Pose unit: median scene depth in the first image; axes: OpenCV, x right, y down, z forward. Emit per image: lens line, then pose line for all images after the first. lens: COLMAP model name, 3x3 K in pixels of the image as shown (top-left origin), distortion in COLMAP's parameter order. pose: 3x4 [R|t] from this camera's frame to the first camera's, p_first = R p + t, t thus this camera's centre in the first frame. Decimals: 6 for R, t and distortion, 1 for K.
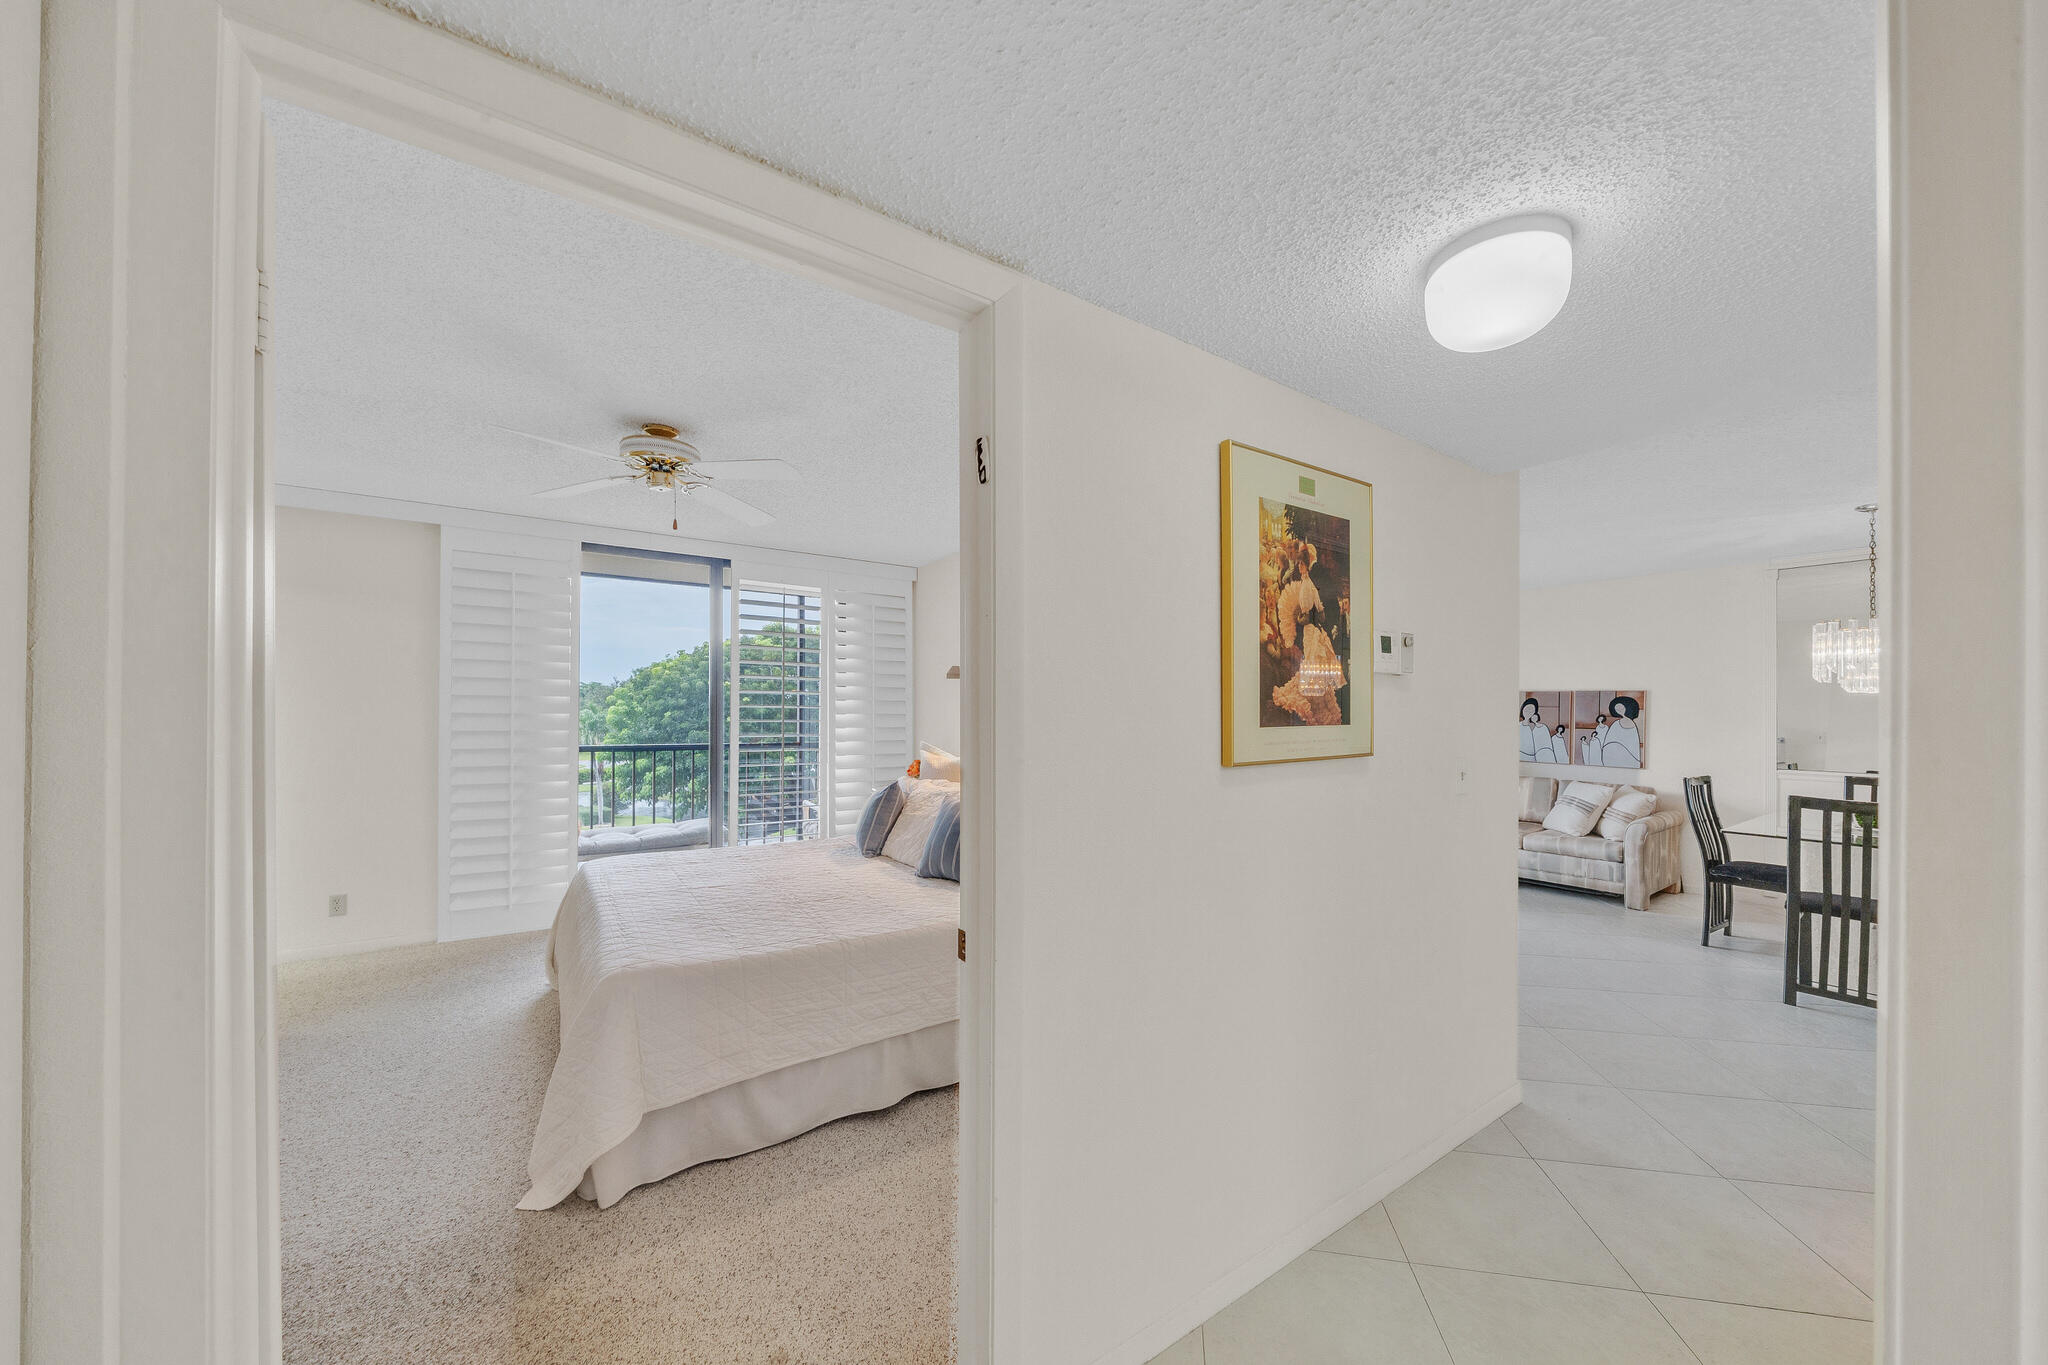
lens RADIAL K [[707.8, 0, 1049.0], [0, 707.8, 706.5], [0, 0, 1]] dist [-0.007559, -0.000164]
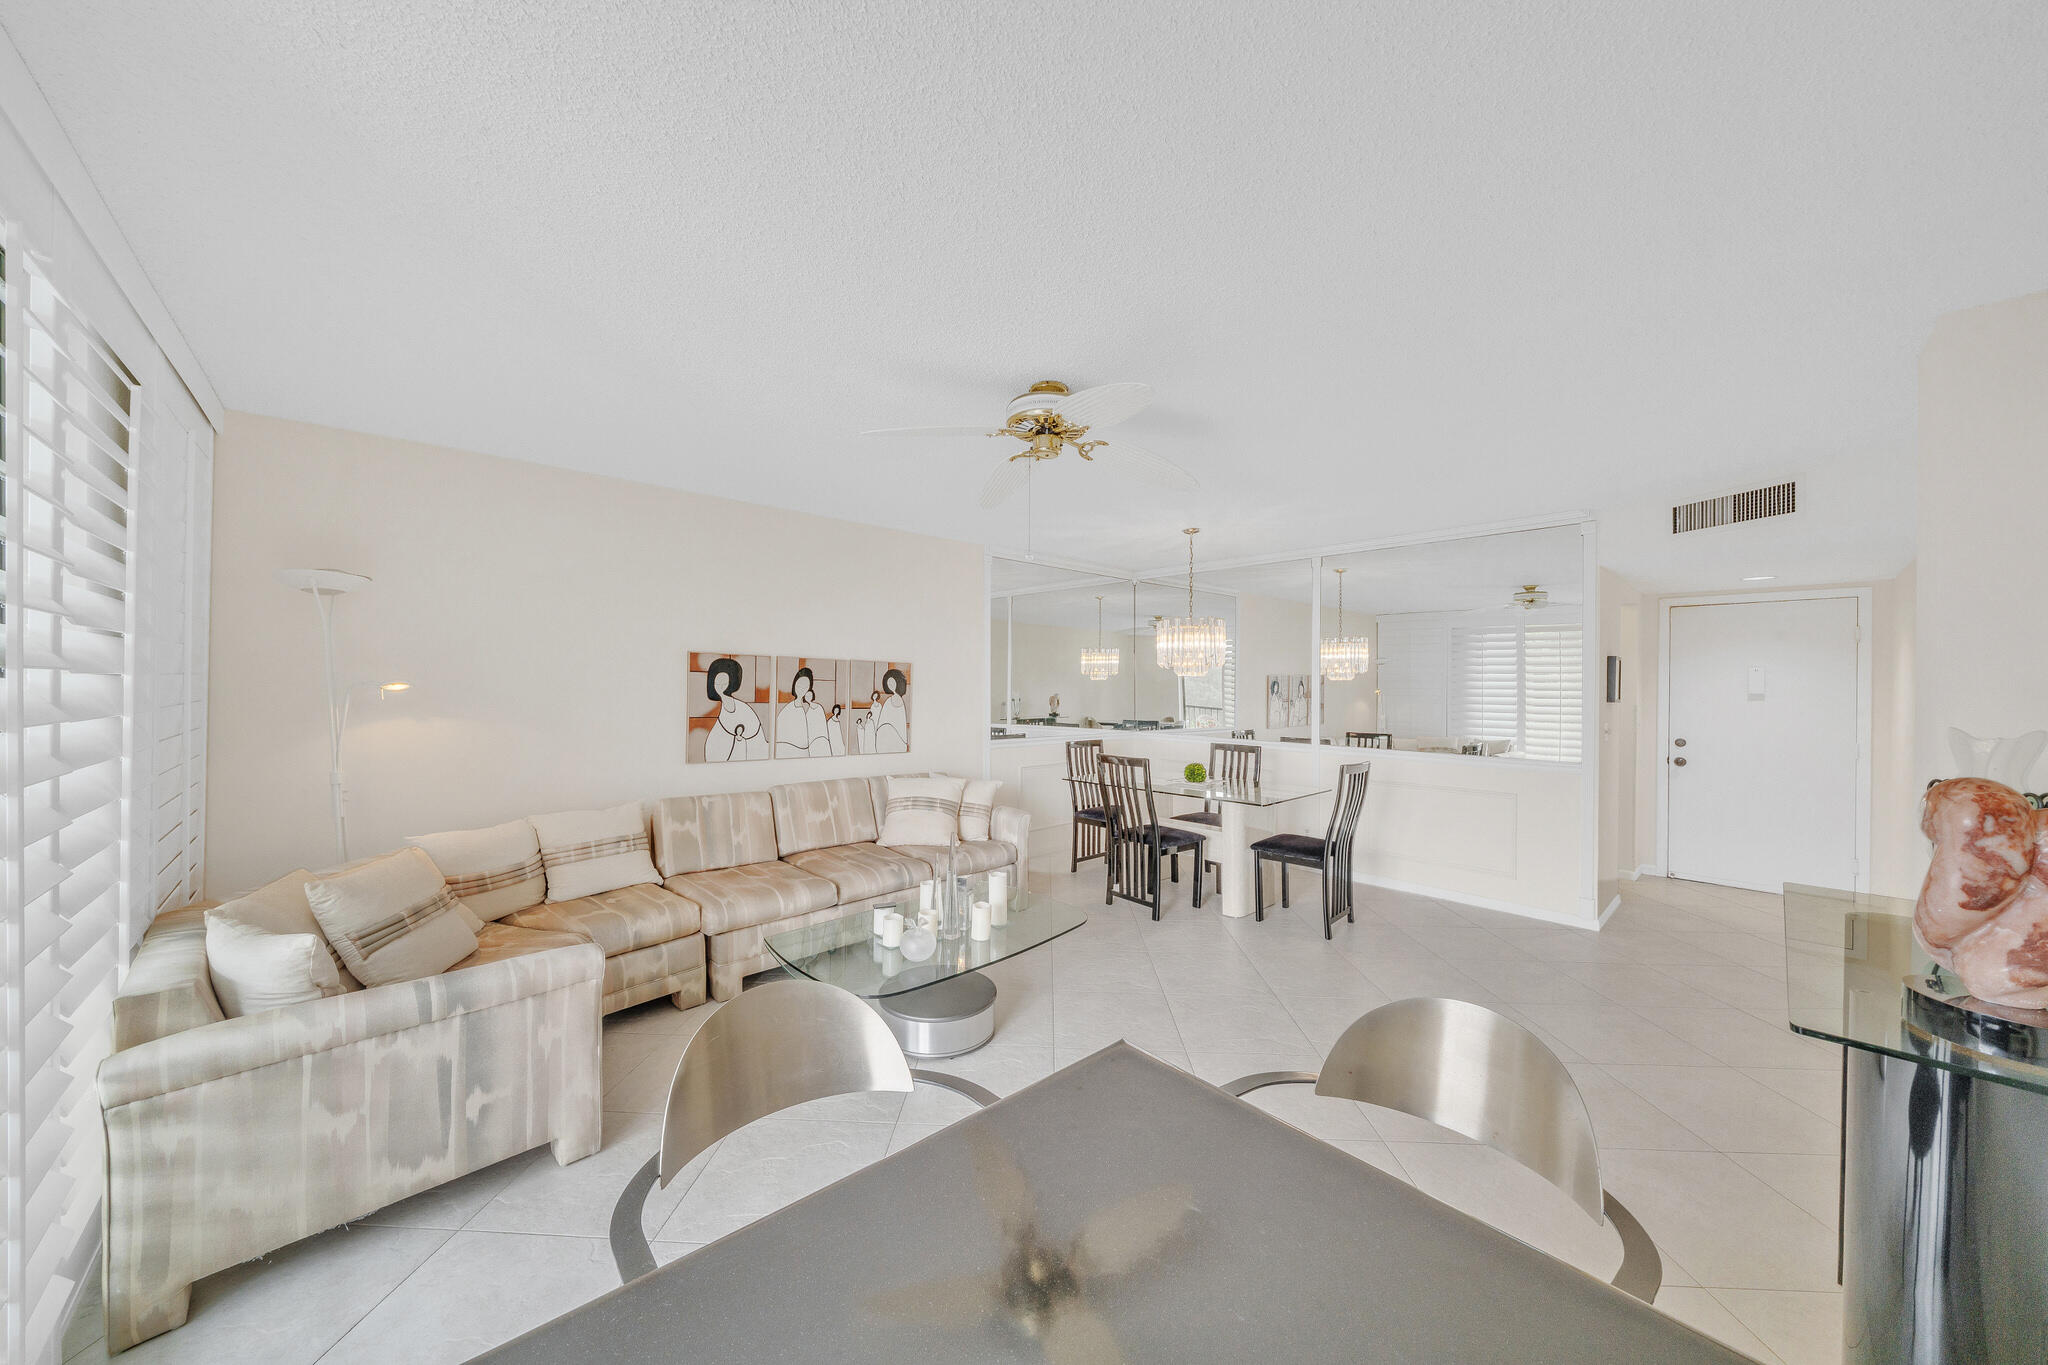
lens RADIAL K [[707.8, 0, 989.6], [0, 707.8, 691.4], [0, 0, 1]] dist [-0.007559, -0.000164]
pose [[-0.123754, -0.018455, 0.992141, -0.044211], [-0.019879, 0.999673, 0.016115, -0.003618], [-0.992114, -0.017728, -0.124080, 1.008346]]
